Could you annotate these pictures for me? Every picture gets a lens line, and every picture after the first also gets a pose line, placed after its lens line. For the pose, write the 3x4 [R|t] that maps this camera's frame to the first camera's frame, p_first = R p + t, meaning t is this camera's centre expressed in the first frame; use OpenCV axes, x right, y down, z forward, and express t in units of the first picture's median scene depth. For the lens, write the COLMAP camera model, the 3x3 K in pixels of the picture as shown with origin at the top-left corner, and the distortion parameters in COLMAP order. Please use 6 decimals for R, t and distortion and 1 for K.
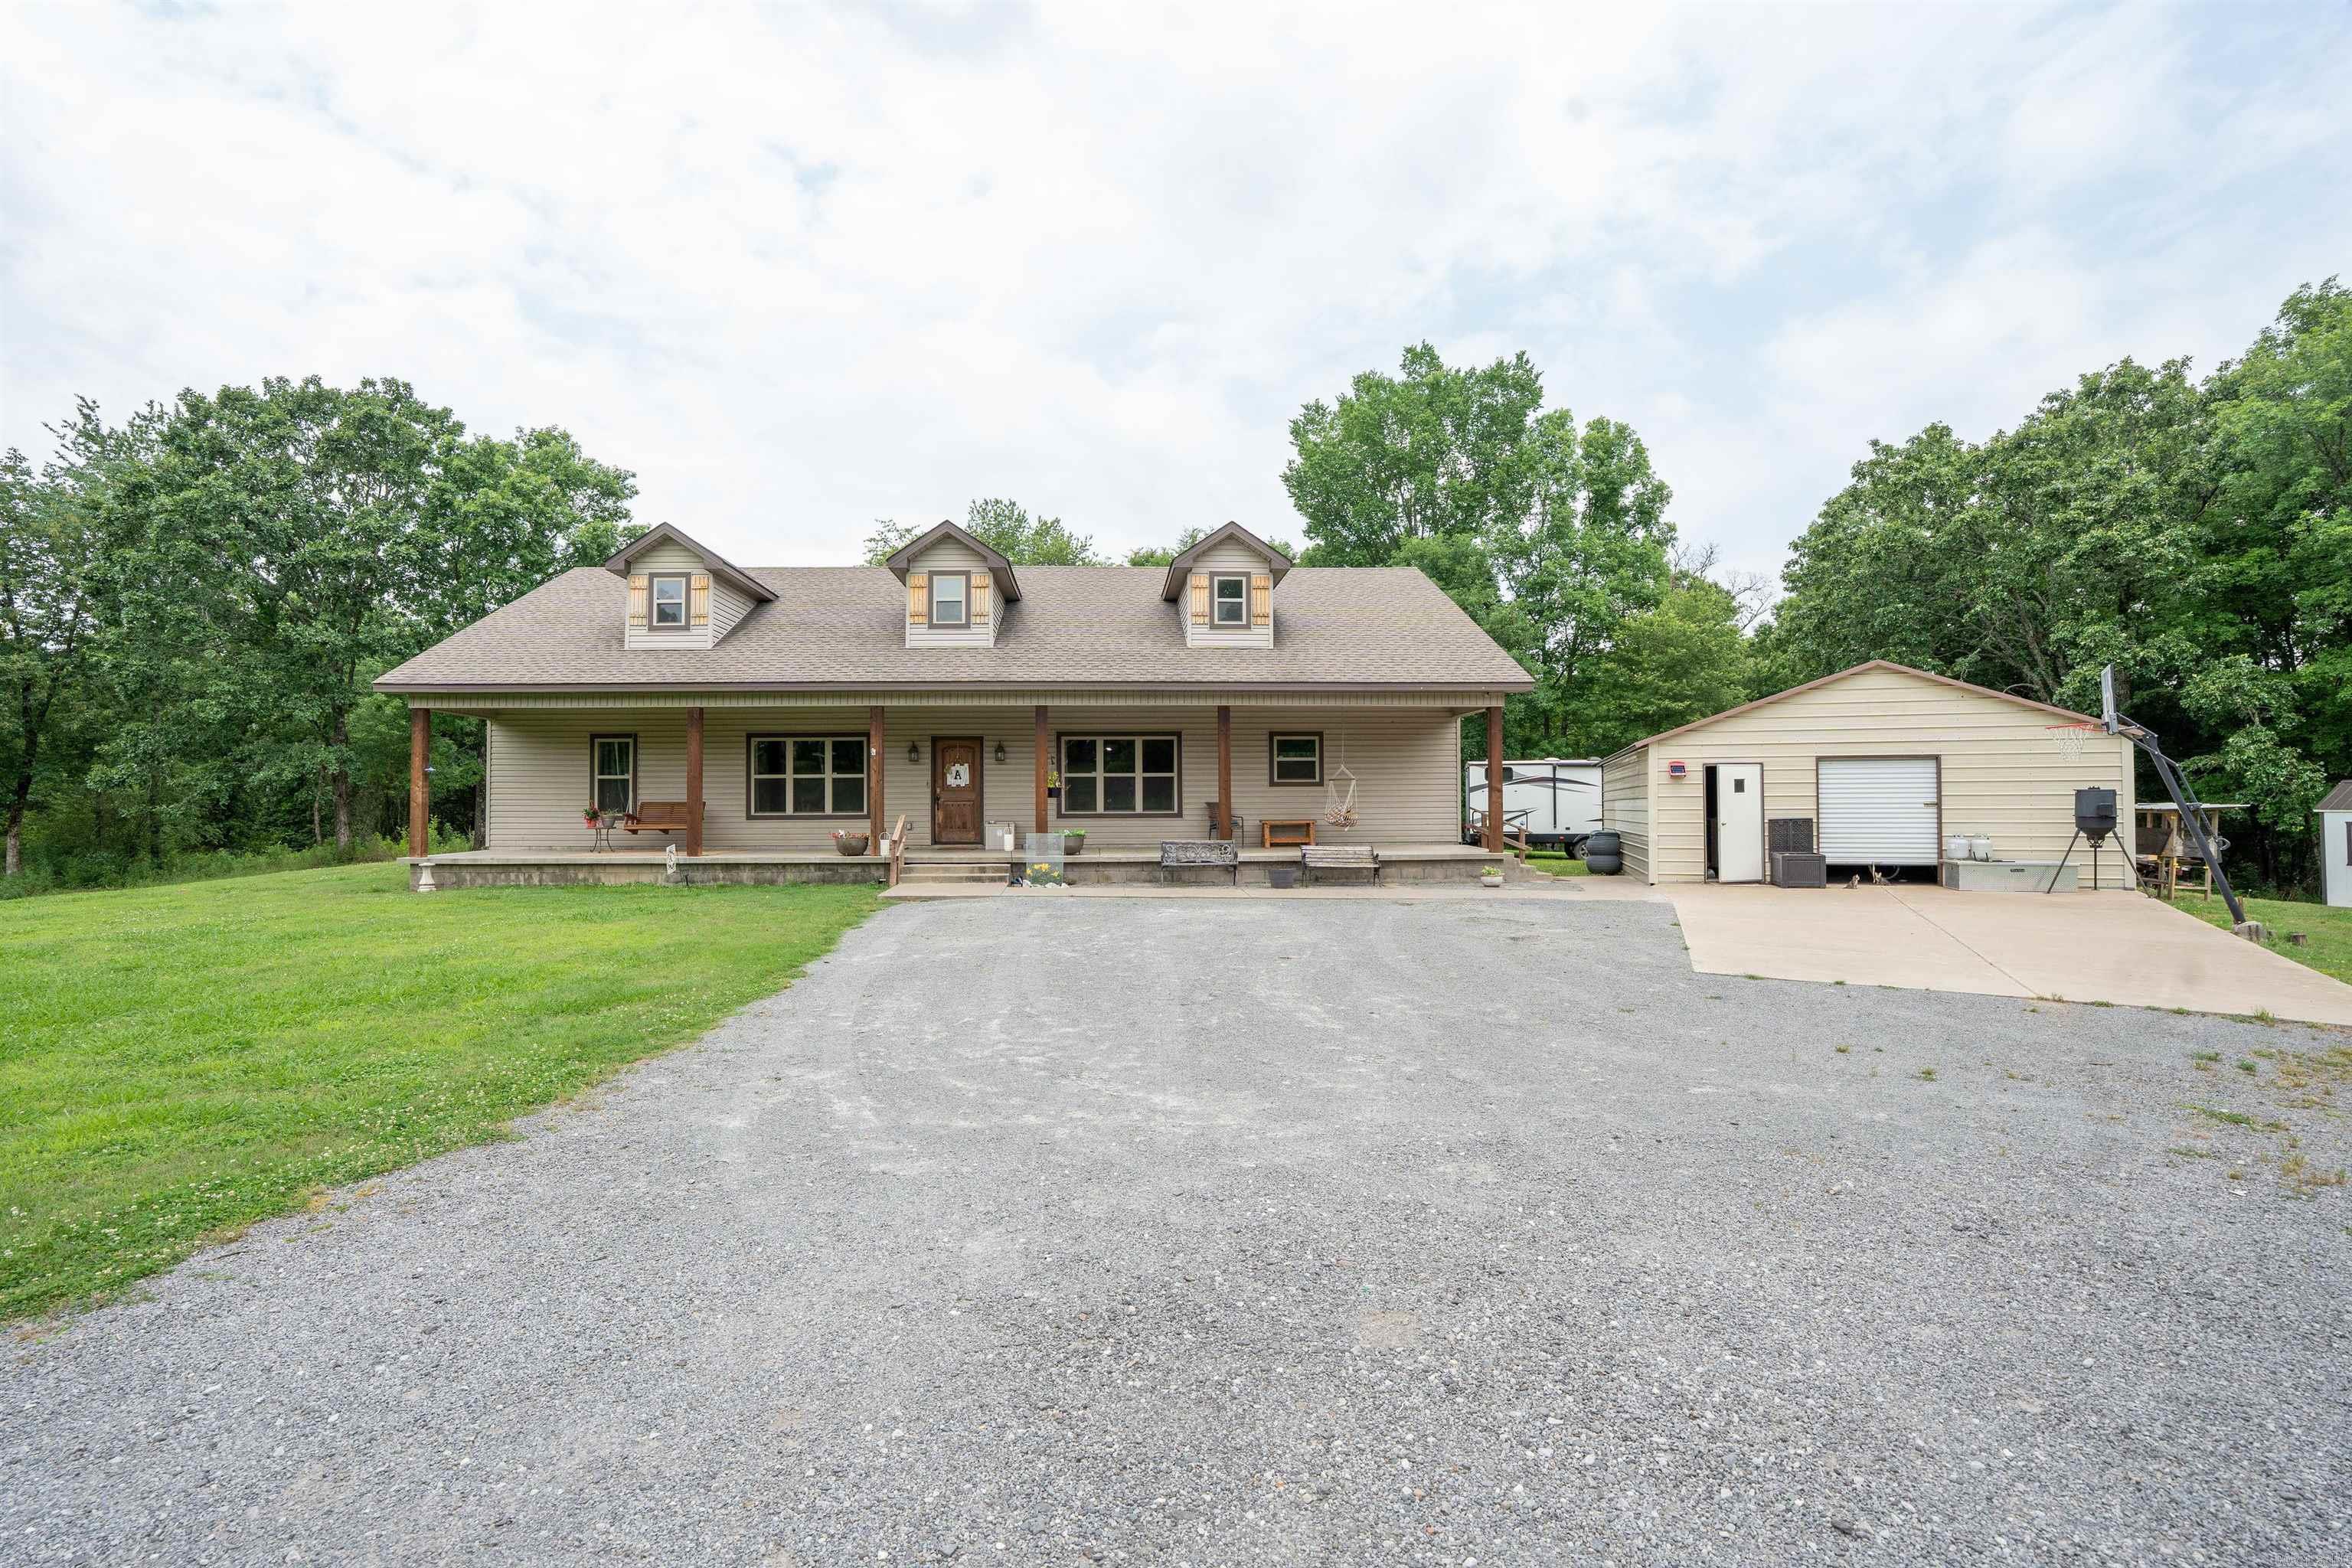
lens RADIAL K [[1059.5, 0, 1176.0], [0, 1059.5, 784.0], [0, 0, 1]] dist [-0.042788, 0.000322]
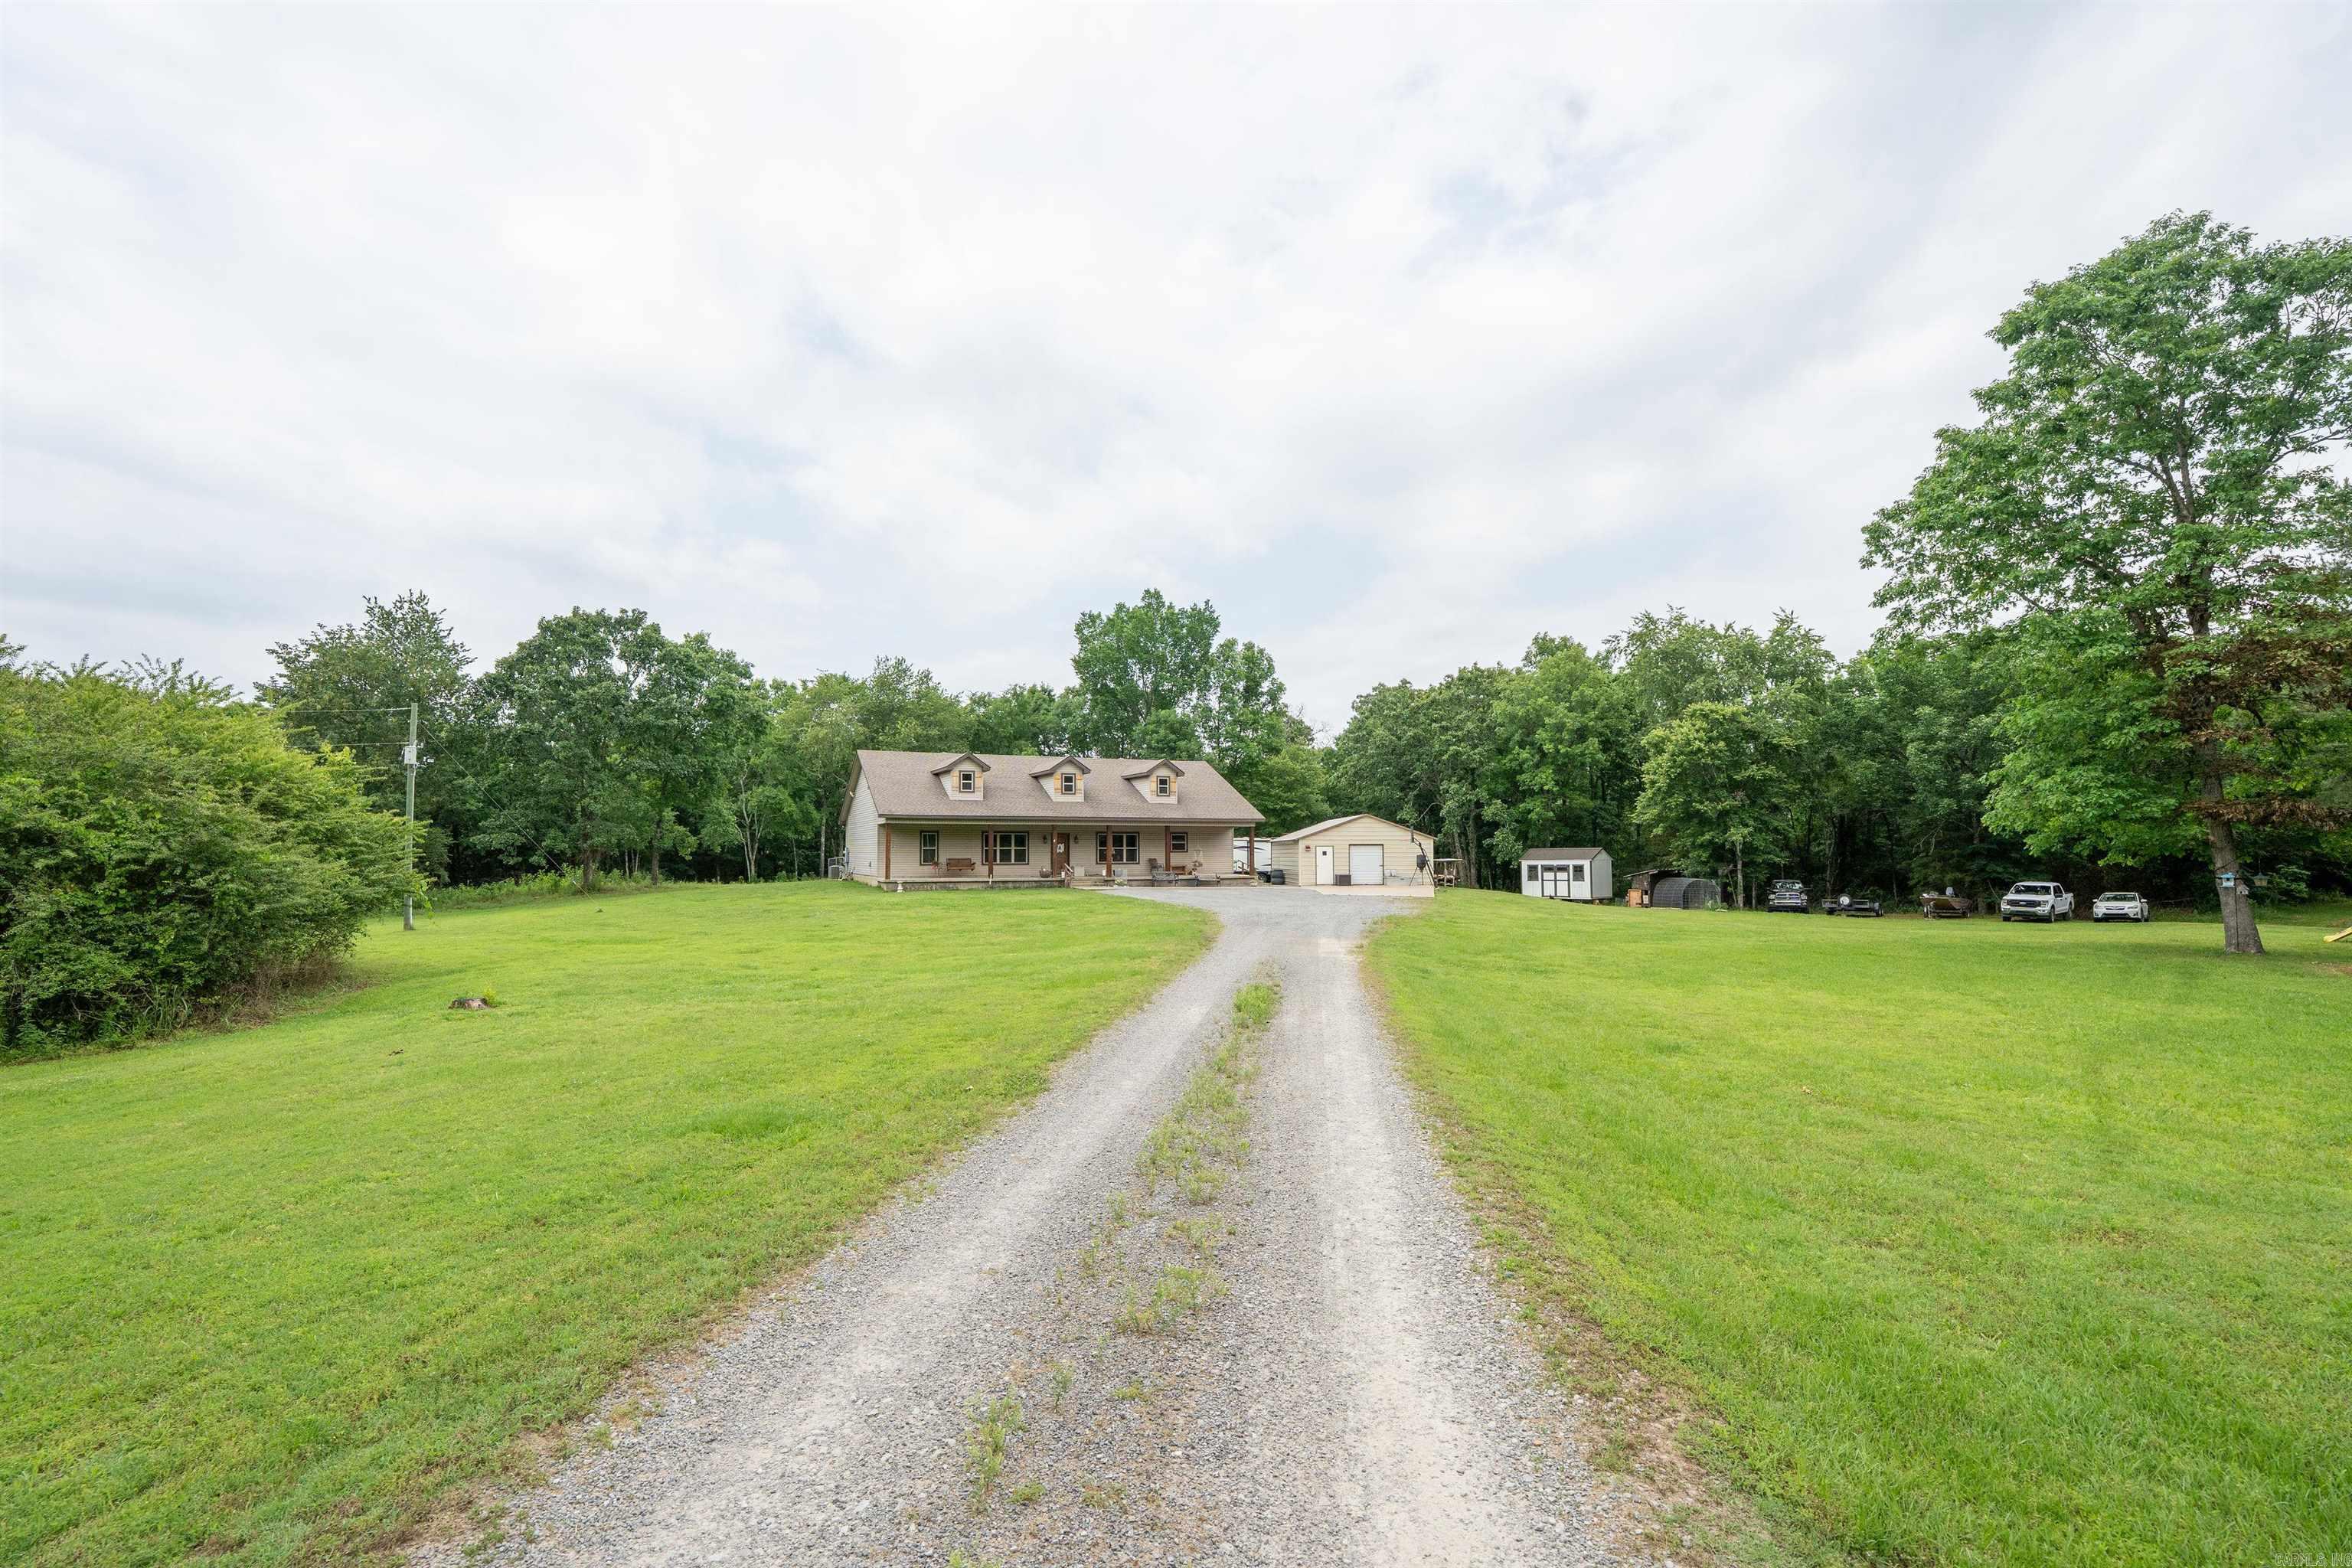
lens RADIAL K [[1059.5, 0, 1176.0], [0, 1059.5, 784.0], [0, 0, 1]] dist [-0.042788, 0.000322]
pose [[0.931195, 0.023481, 0.363765, -0.656330], [-0.007366, 0.998931, -0.045625, -0.036260], [-0.364448, 0.039806, 0.930373, -1.135156]]
